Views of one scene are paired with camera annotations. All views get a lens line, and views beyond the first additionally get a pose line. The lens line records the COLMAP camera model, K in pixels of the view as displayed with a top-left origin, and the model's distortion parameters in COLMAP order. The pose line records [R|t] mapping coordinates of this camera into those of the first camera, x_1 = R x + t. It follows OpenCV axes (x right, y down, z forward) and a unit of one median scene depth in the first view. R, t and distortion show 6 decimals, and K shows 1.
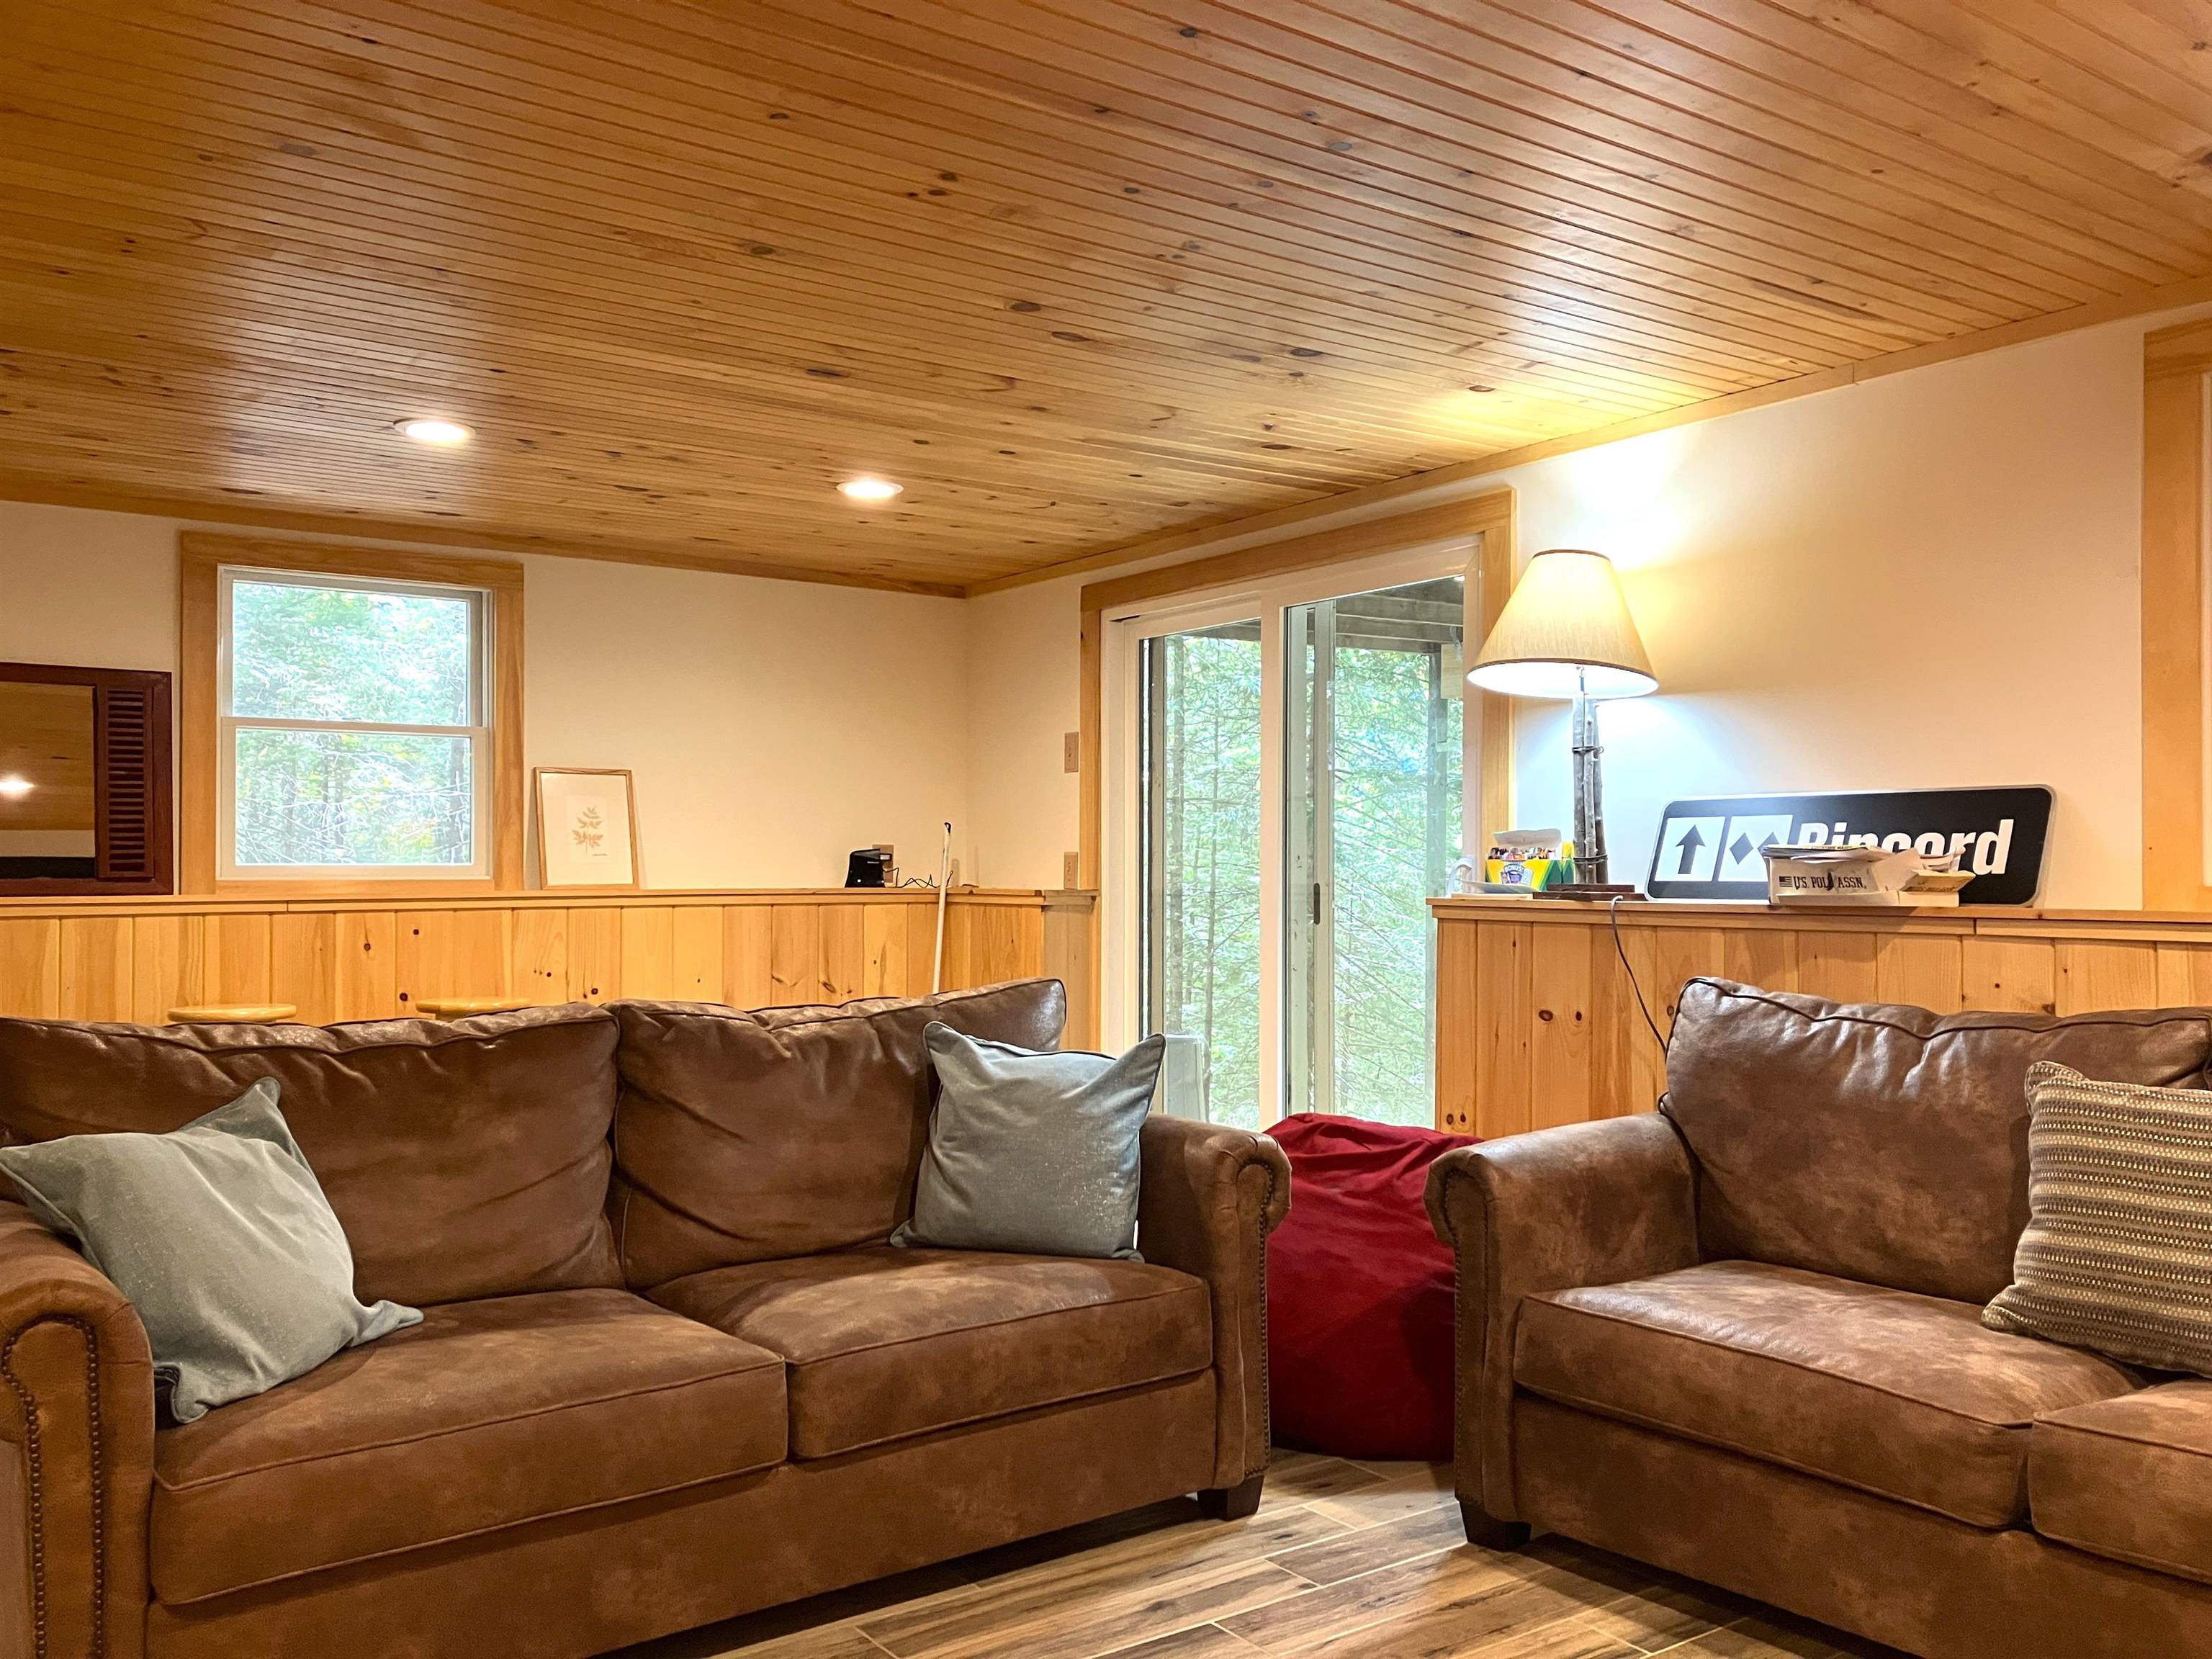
lens RADIAL K [[1843.0, 0, 1111.5], [0, 1843.0, 840.1], [0, 0, 1]] dist [0.055900, -0.067519]
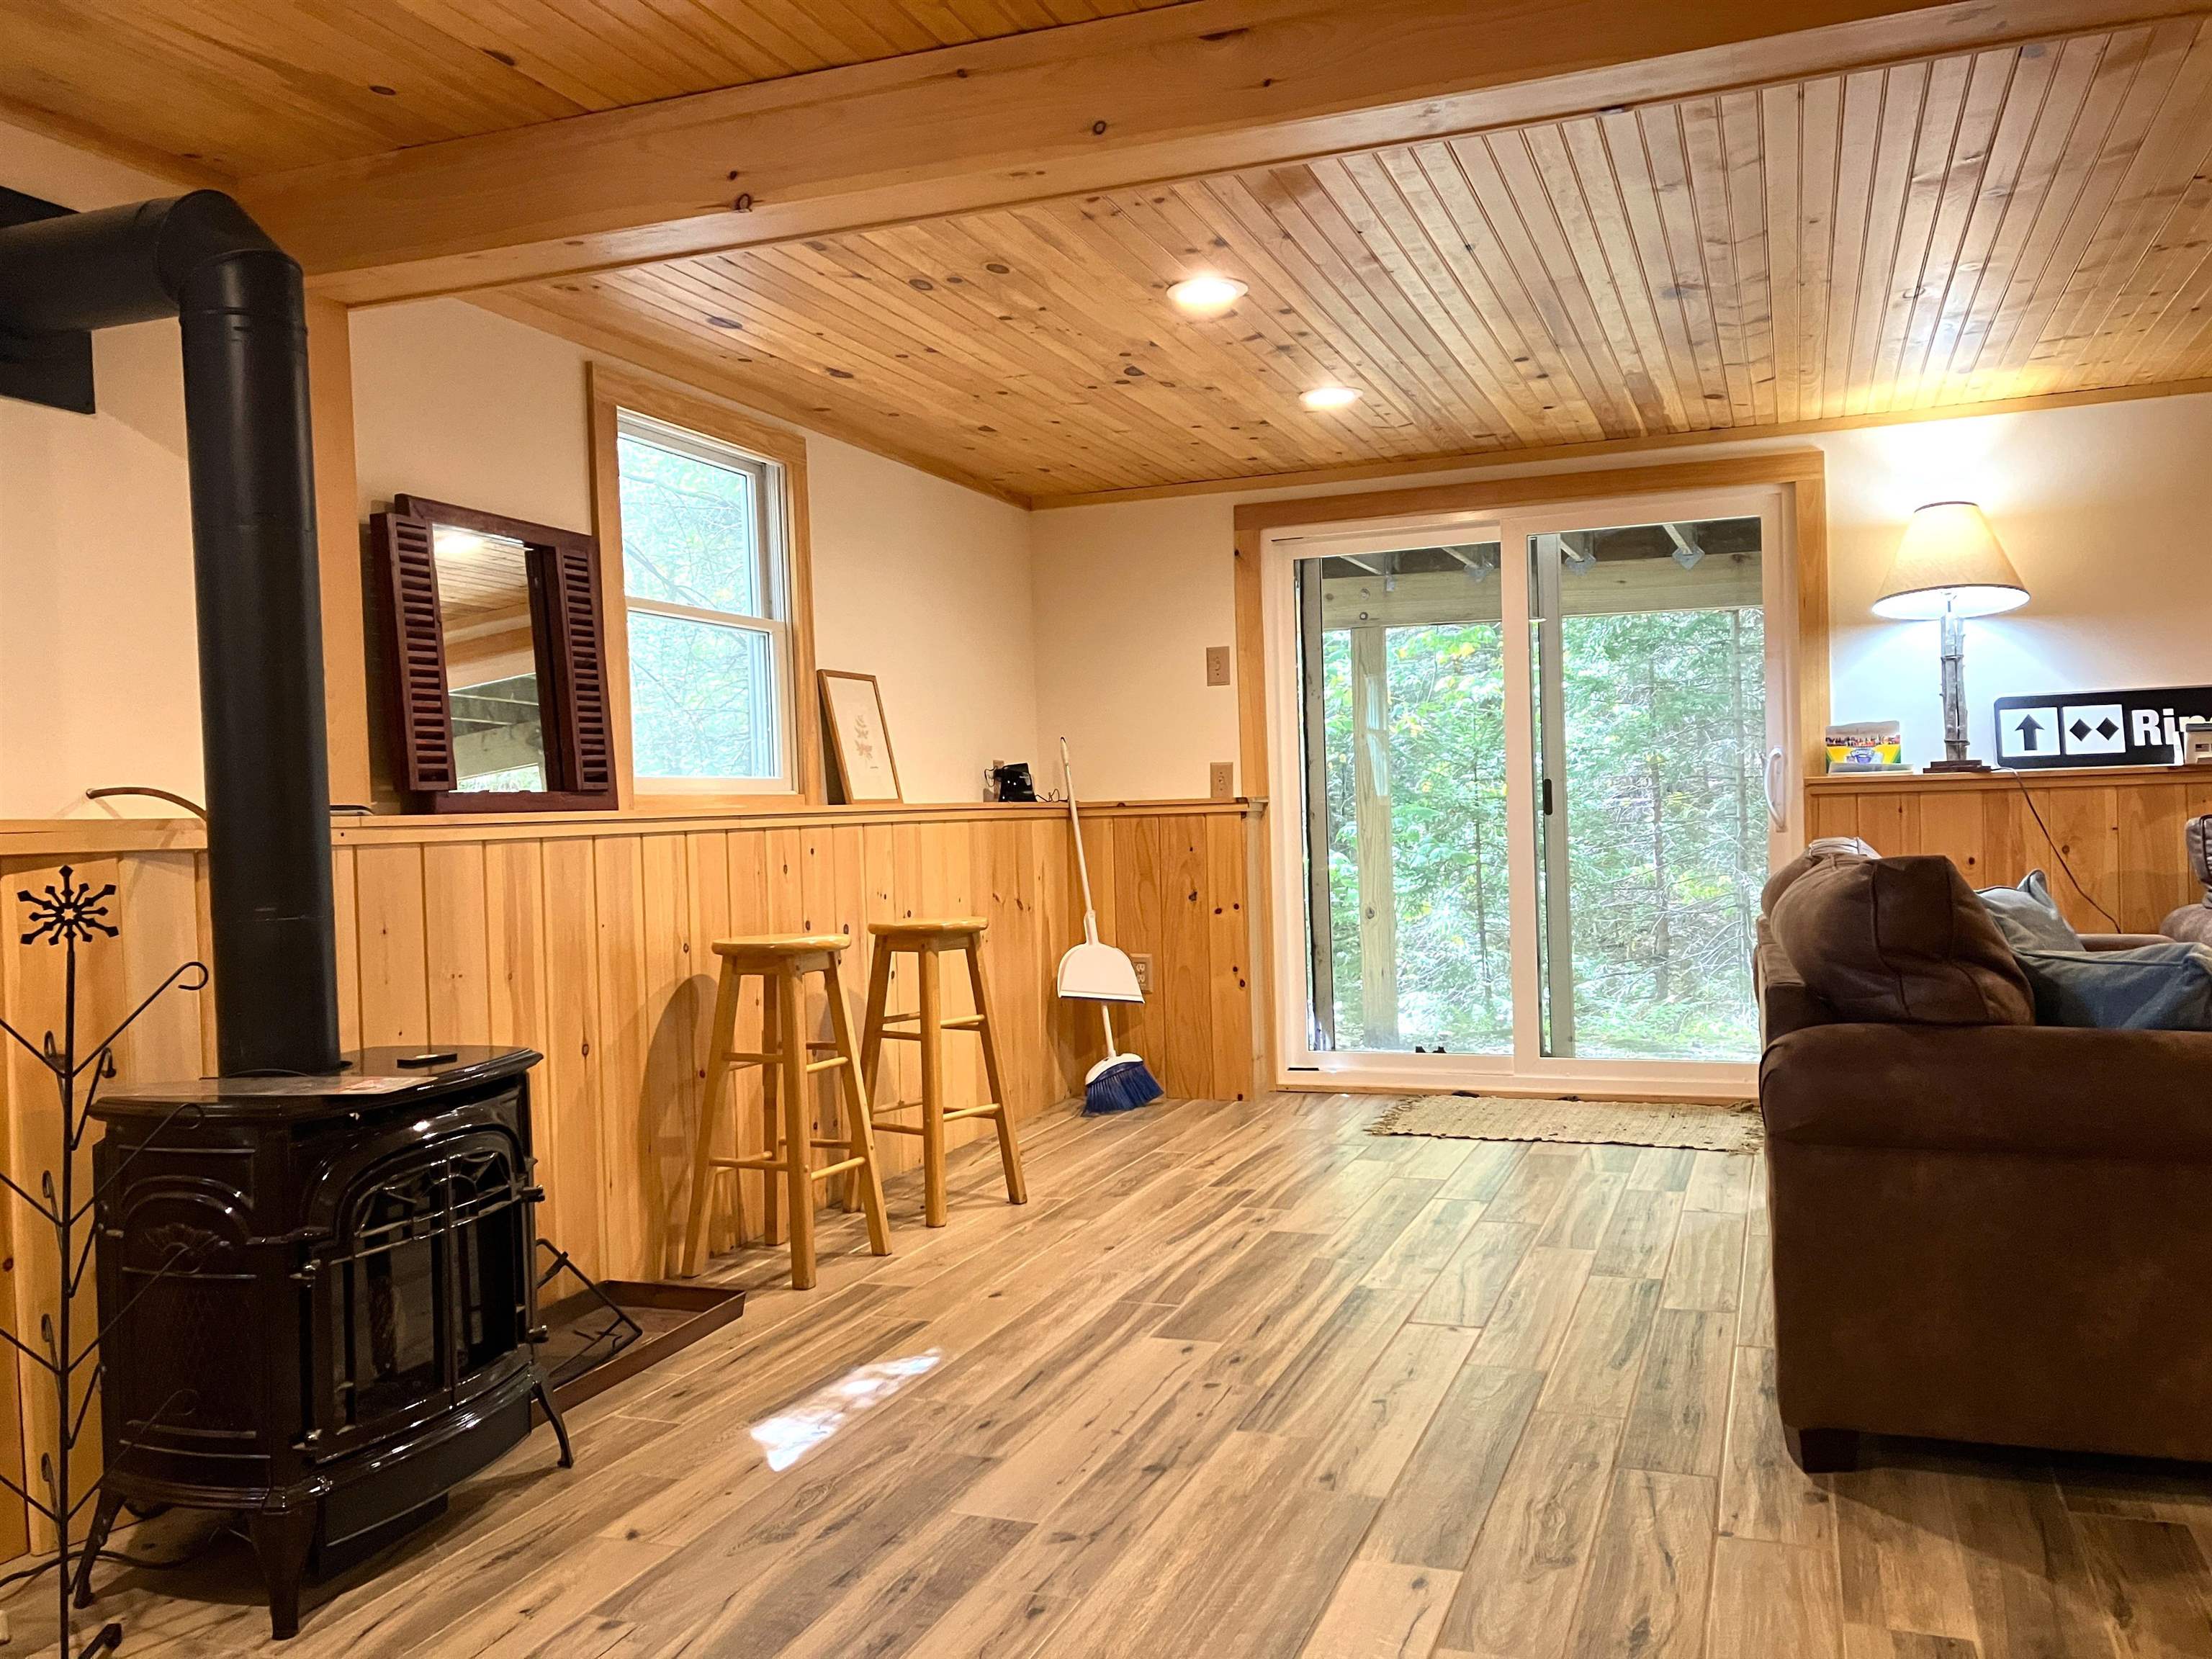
lens RADIAL K [[1843.0, 0, 1172.3], [0, 1843.0, 838.0], [0, 0, 1]] dist [0.055900, -0.067519]
pose [[0.819851, -0.033963, 0.571568, -0.760608], [0.022632, 0.999381, 0.026922, 0.024371], [-0.572129, -0.009136, 0.820113, 0.194876]]
